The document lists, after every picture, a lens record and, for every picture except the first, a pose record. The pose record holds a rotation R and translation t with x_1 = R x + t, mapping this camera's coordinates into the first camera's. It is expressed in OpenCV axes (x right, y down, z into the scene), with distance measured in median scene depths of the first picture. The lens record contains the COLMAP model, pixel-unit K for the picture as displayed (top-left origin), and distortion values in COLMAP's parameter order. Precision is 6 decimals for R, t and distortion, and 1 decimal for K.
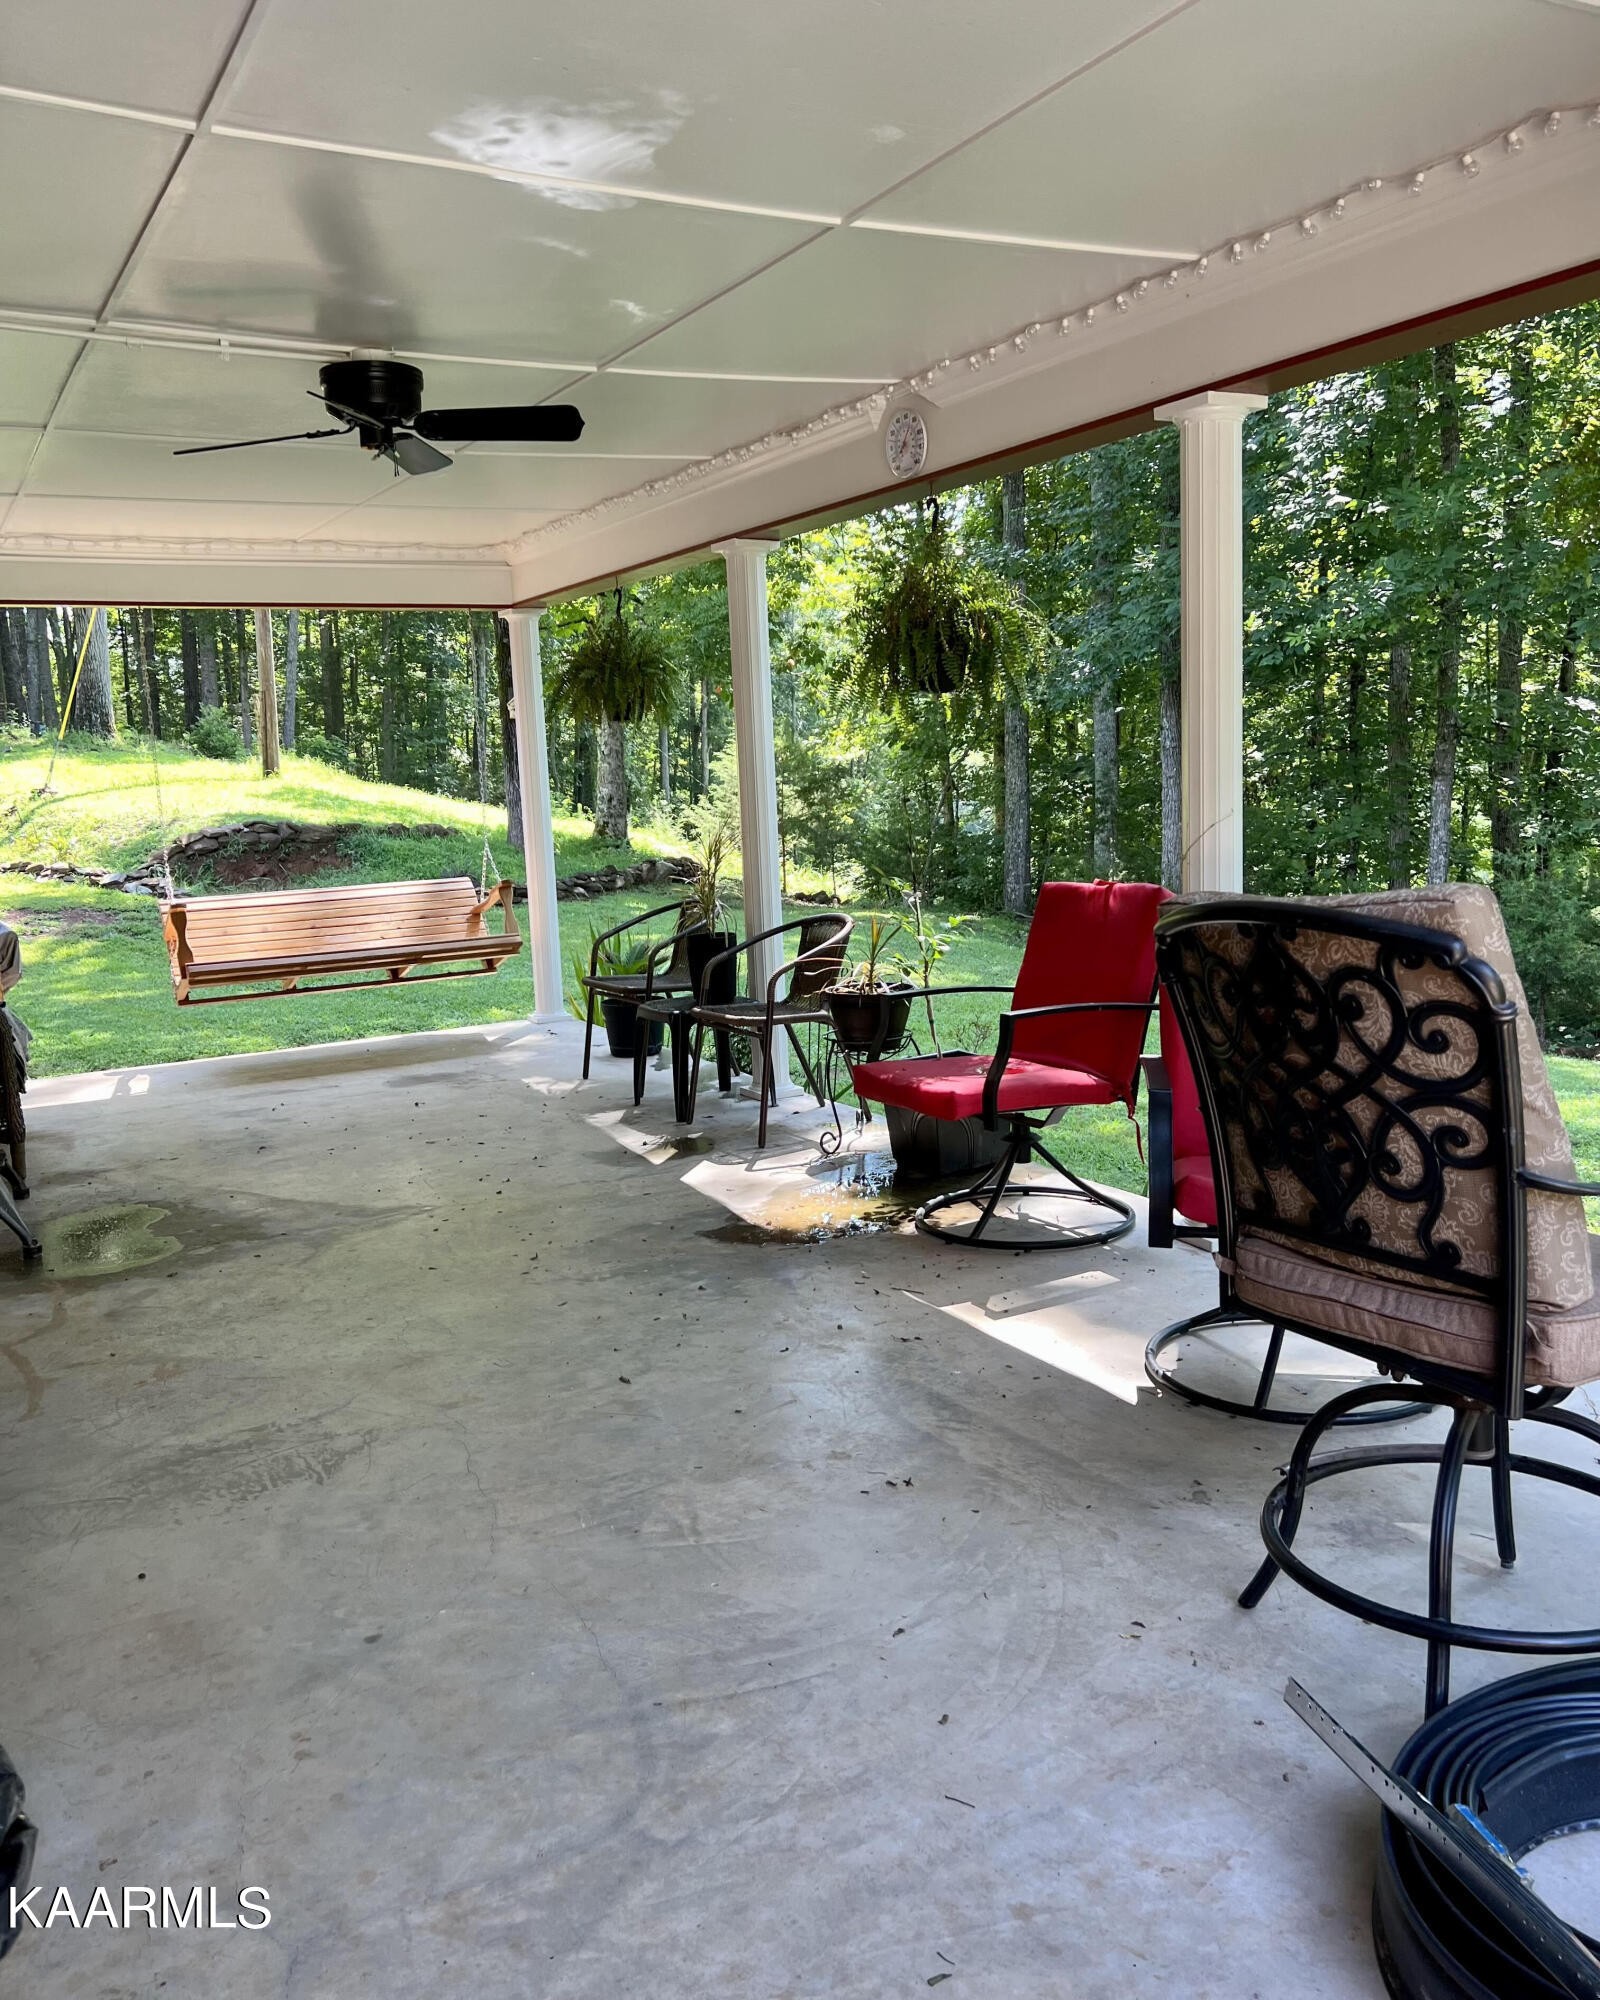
lens RADIAL K [[1686.9, 0, 800.0], [0, 1686.9, 1000.0], [0, 0, 1]] dist [0.050107, -0.005930]
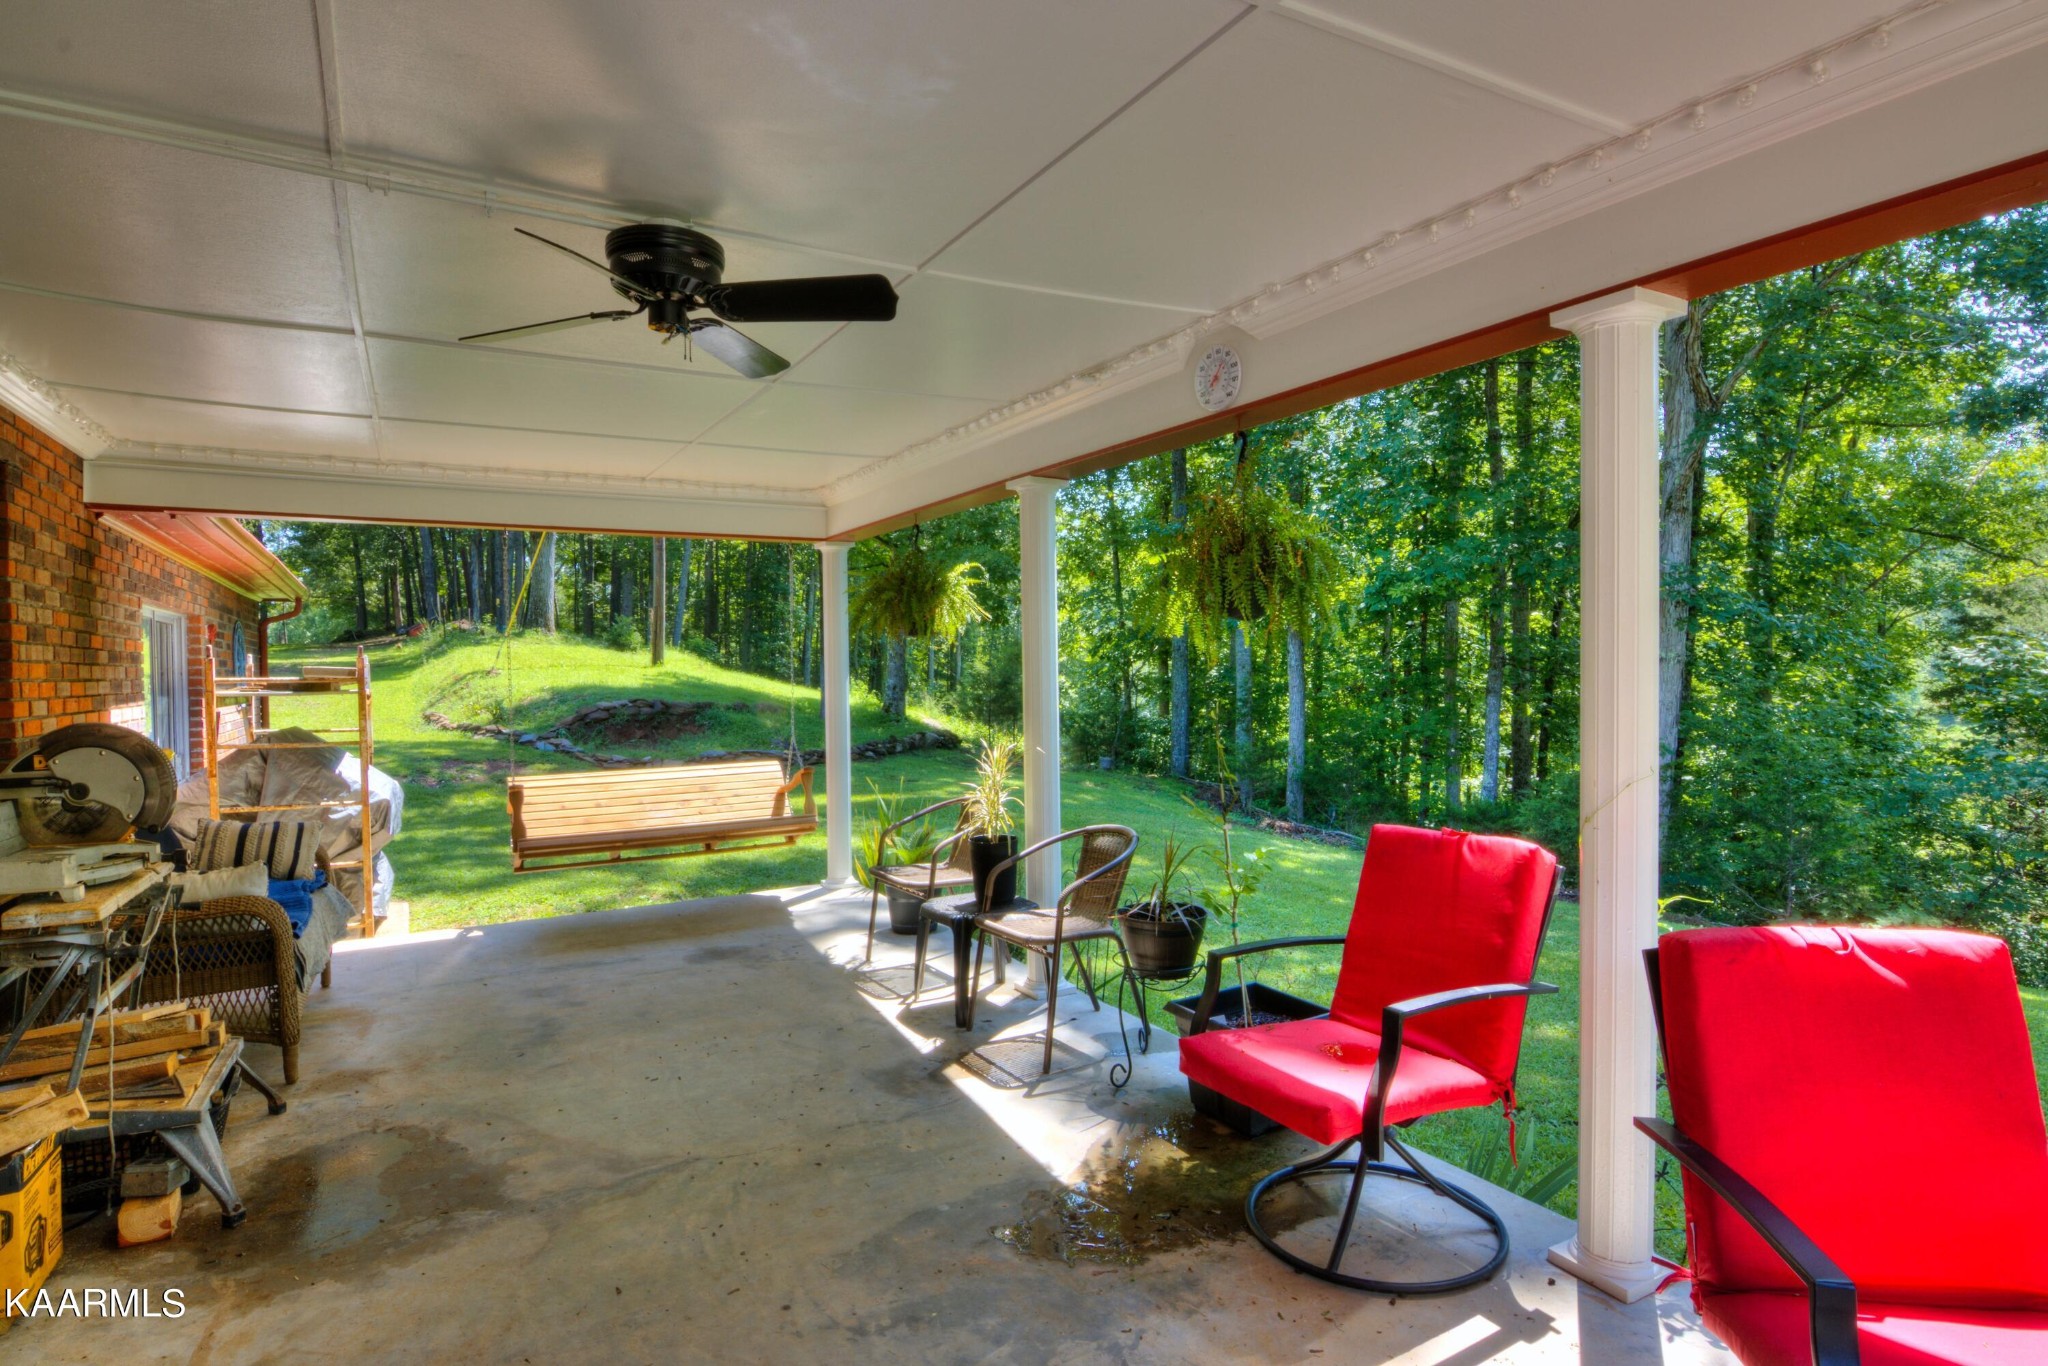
lens RADIAL K [[1105.3, 0, 1024.0], [0, 1105.3, 683.0], [0, 0, 1]] dist [0.000394, 0.000365]
pose [[0.999524, 0.029882, 0.007671, -0.039963], [-0.028735, 0.992226, -0.121086, -0.049682], [-0.011229, 0.120808, 0.992612, 0.283971]]
